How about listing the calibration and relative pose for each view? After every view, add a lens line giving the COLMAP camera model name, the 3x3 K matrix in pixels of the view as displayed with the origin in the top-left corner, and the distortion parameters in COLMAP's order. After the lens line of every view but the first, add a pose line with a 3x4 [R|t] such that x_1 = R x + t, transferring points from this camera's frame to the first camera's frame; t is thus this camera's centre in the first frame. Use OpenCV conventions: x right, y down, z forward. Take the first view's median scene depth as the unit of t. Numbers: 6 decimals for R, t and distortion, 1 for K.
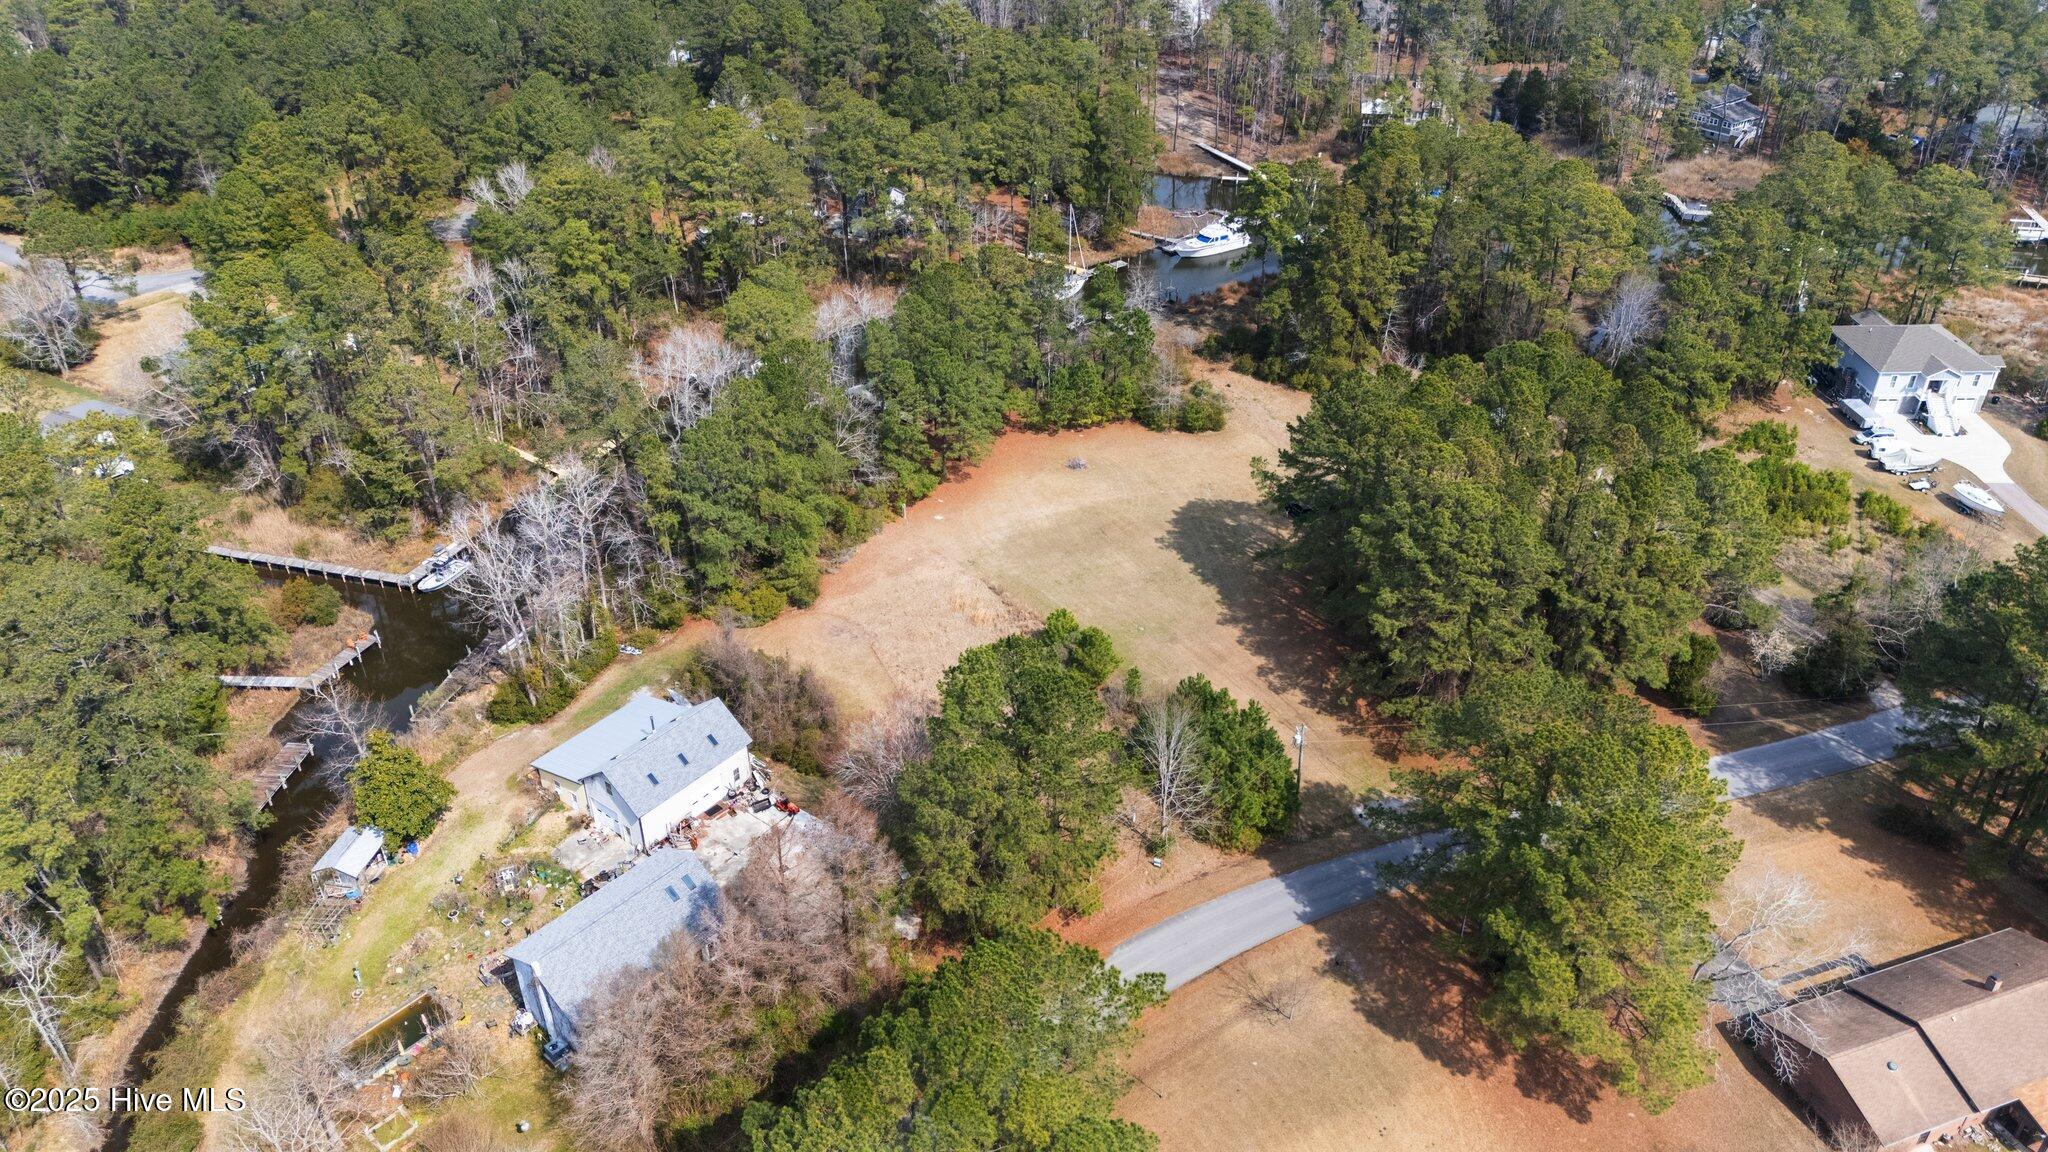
lens RADIAL K [[1500.5, 0, 1024.0], [0, 1500.5, 576.0], [0, 0, 1]] dist [0.086745, -0.077248]
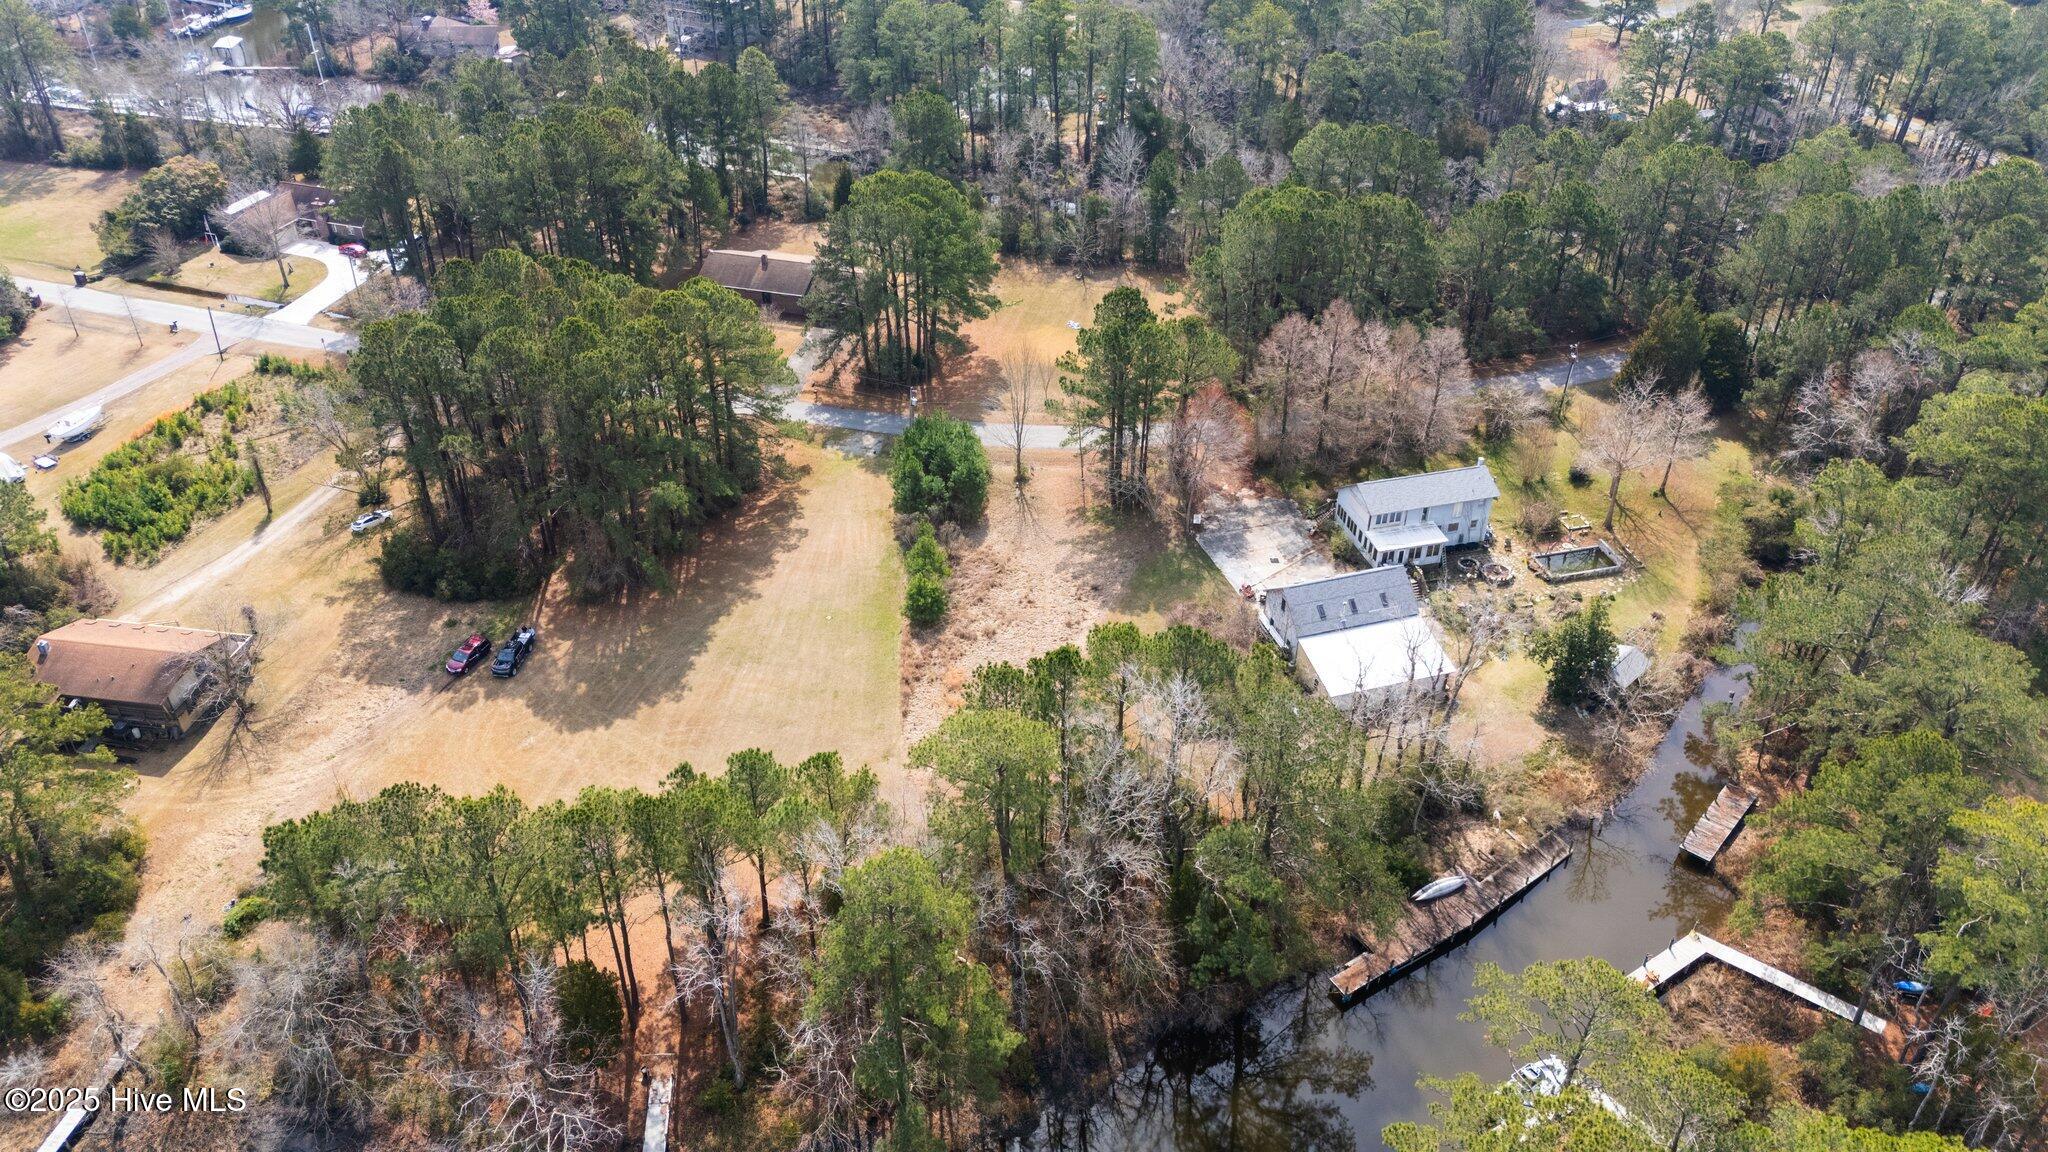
lens RADIAL K [[1500.5, 0, 1024.0], [0, 1500.5, 576.0], [0, 0, 1]] dist [0.086745, -0.077248]
pose [[-0.822857, -0.319909, 0.469644, -0.479763], [0.314206, 0.432493, 0.845118, -0.766823], [-0.473478, 0.842976, -0.255363, 1.179737]]
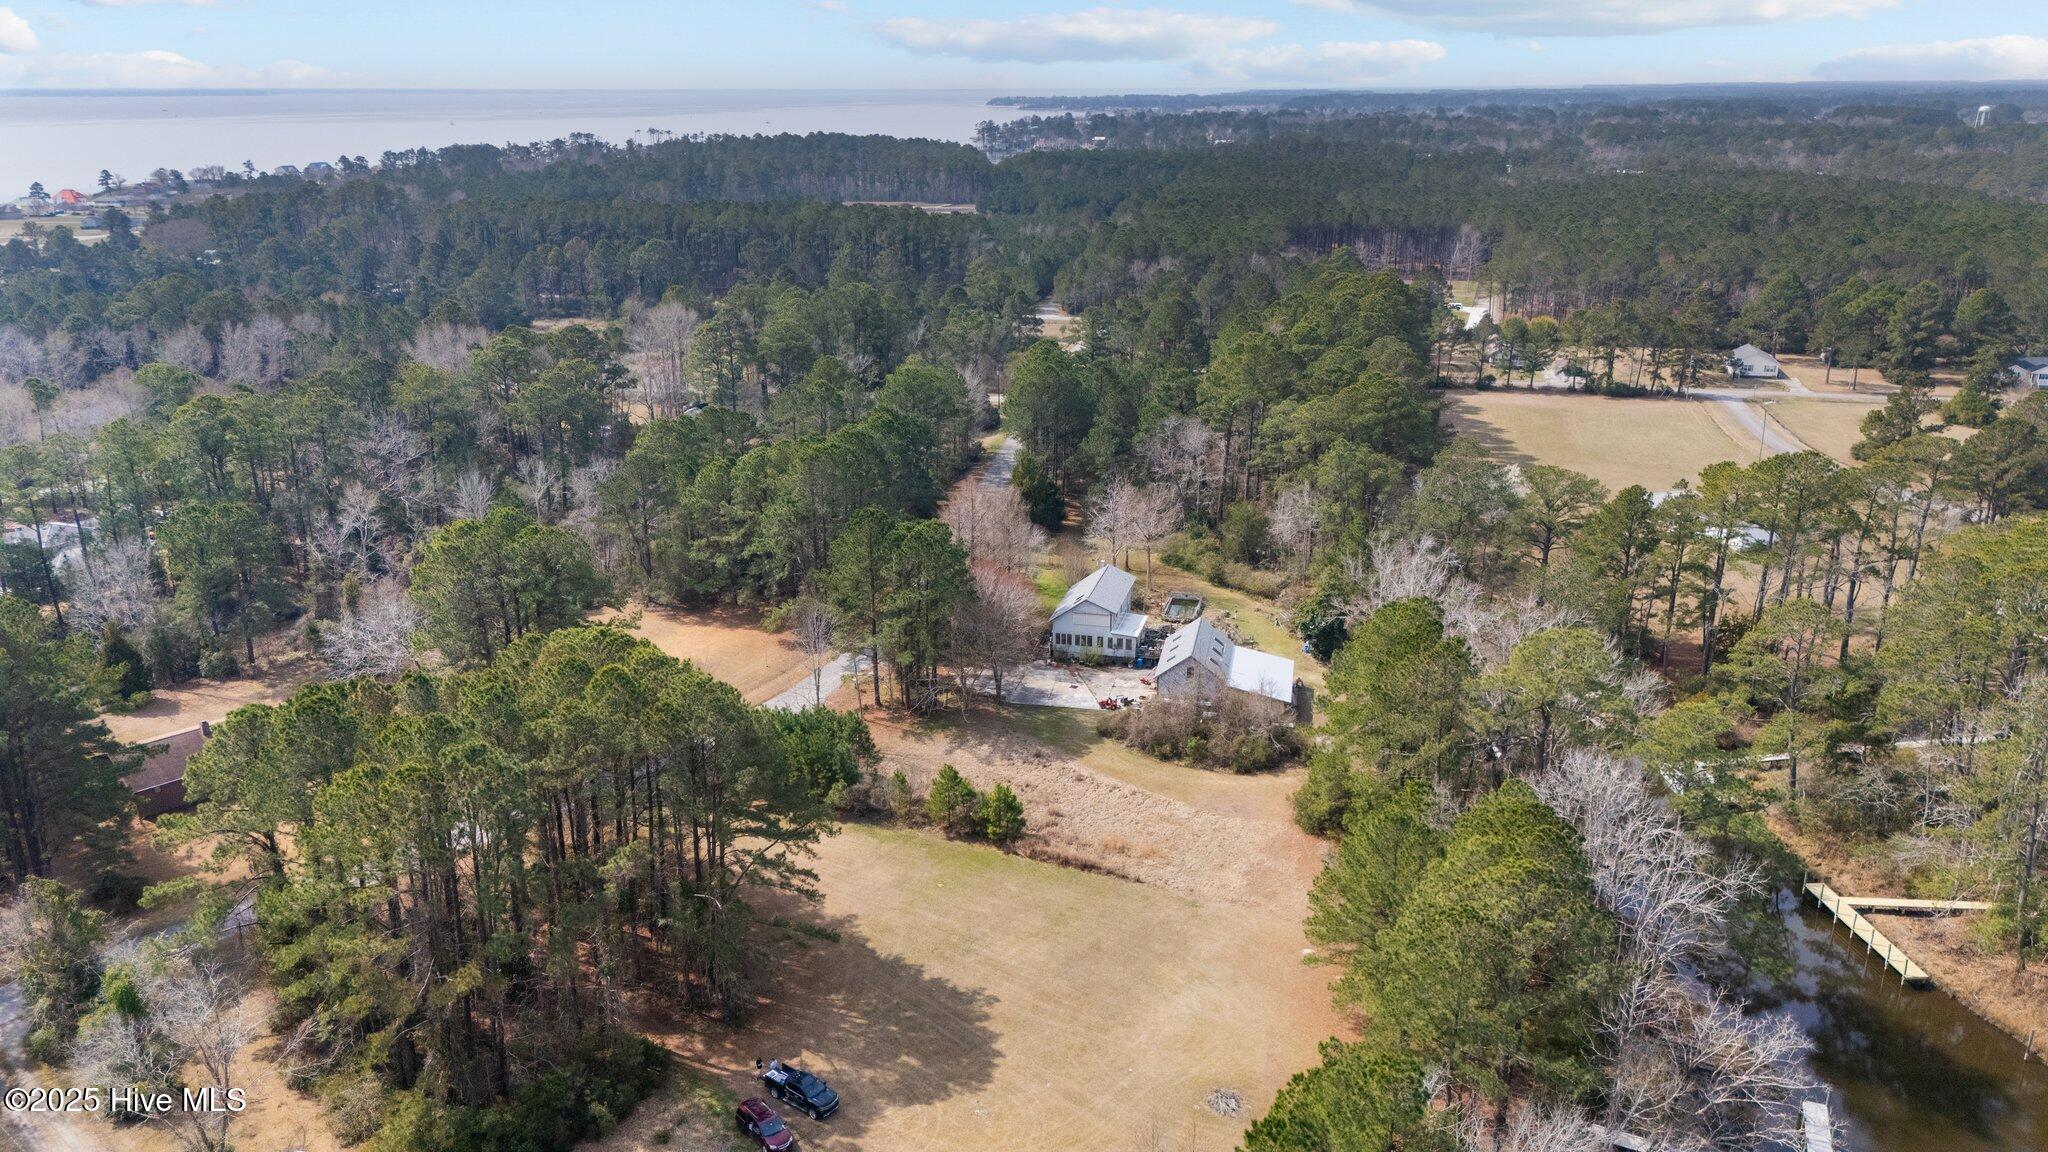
lens RADIAL K [[1486.5, 0, 1024.0], [0, 1486.5, 576.0], [0, 0, 1]] dist [0.125745, -0.154693]
pose [[-0.891422, 0.150021, -0.427622, 0.373538], [-0.236266, 0.651369, 0.721038, -0.702901], [0.386710, 0.743782, -0.545200, 1.363787]]
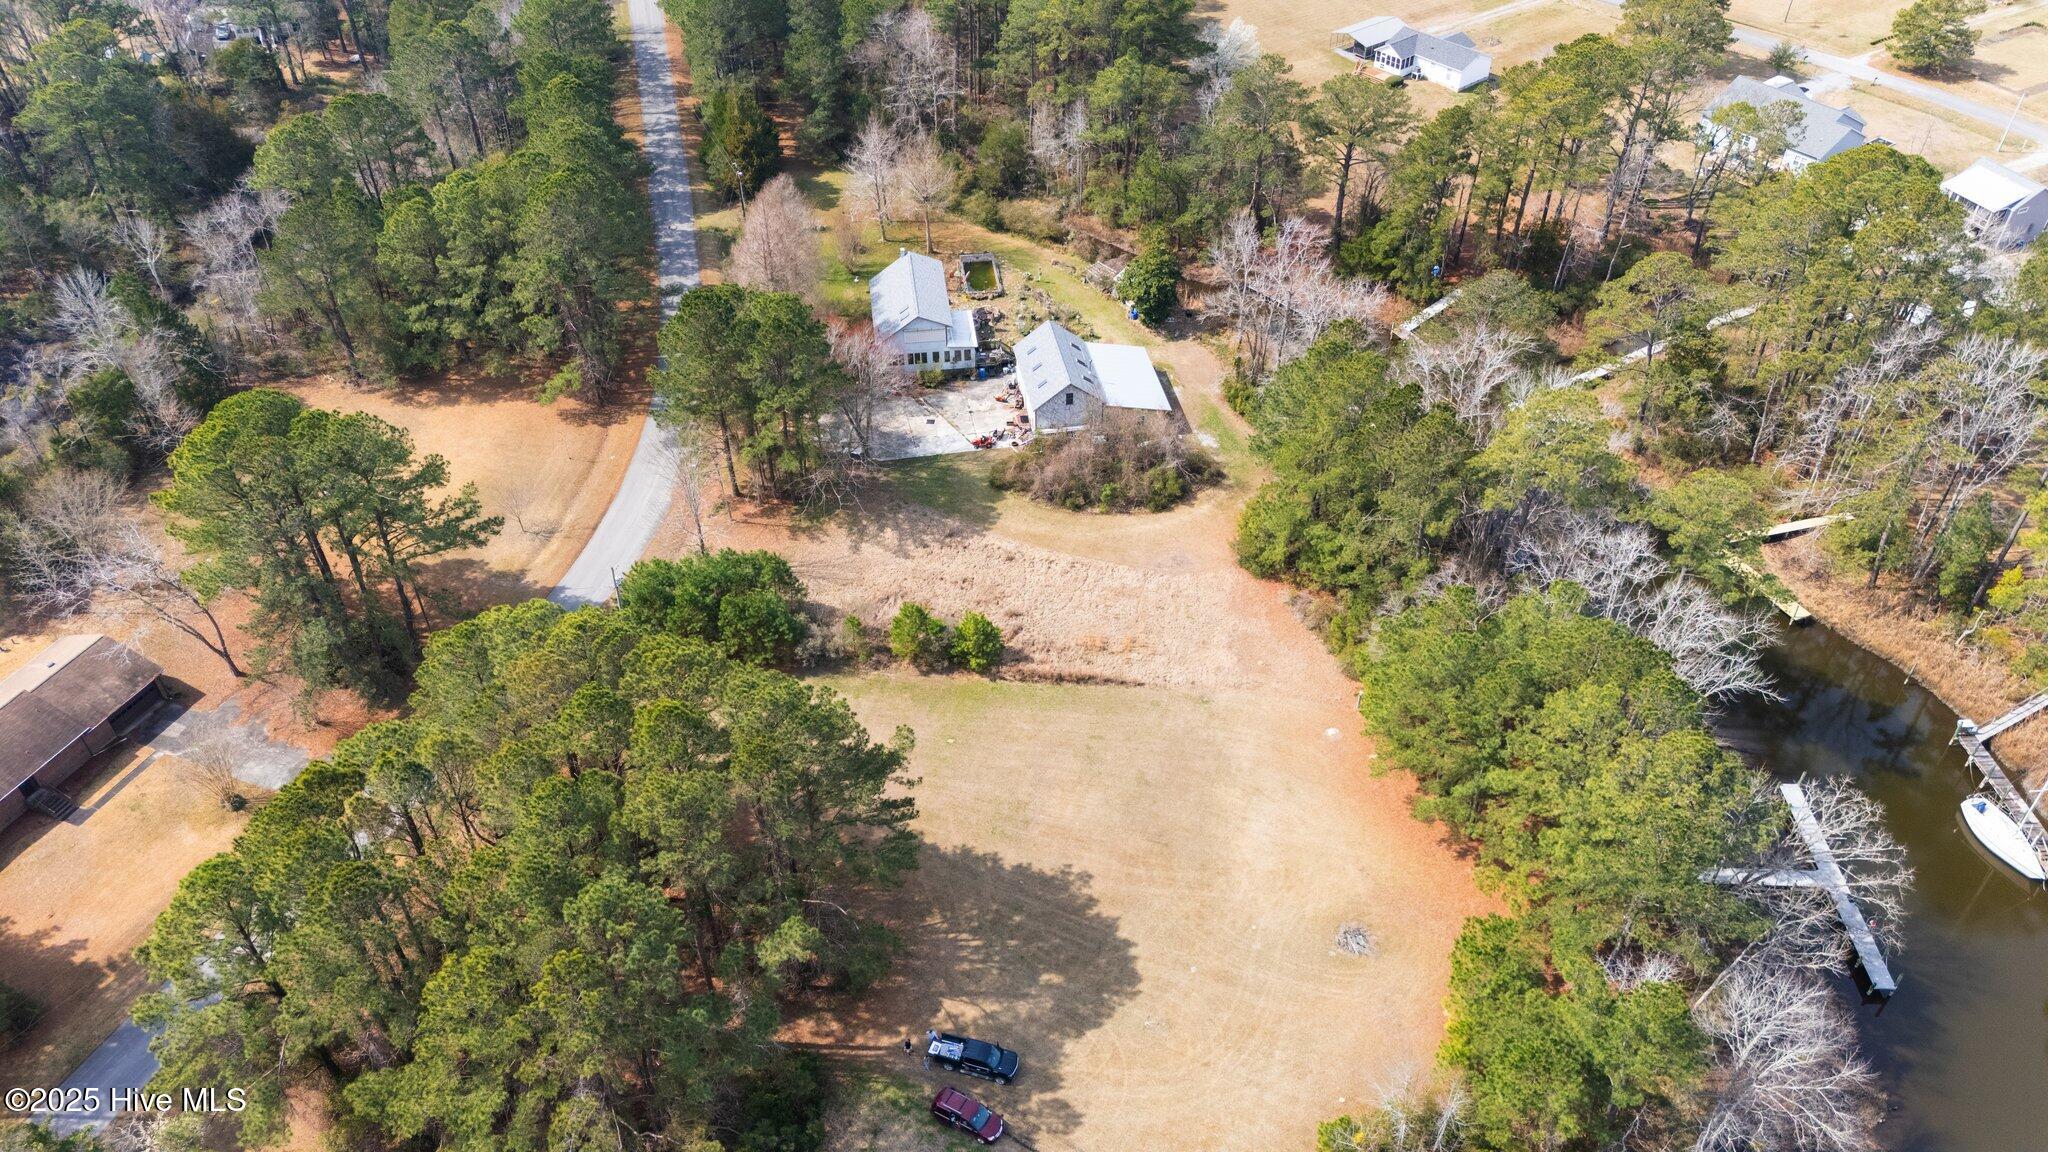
lens RADIAL K [[1486.5, 0, 1024.0], [0, 1486.5, 576.0], [0, 0, 1]] dist [0.125745, -0.154693]
pose [[-0.670656, 0.490333, -0.556591, 0.460737], [-0.390849, 0.404147, 0.826984, -0.688684], [0.630443, 0.772165, -0.079398, 1.032510]]
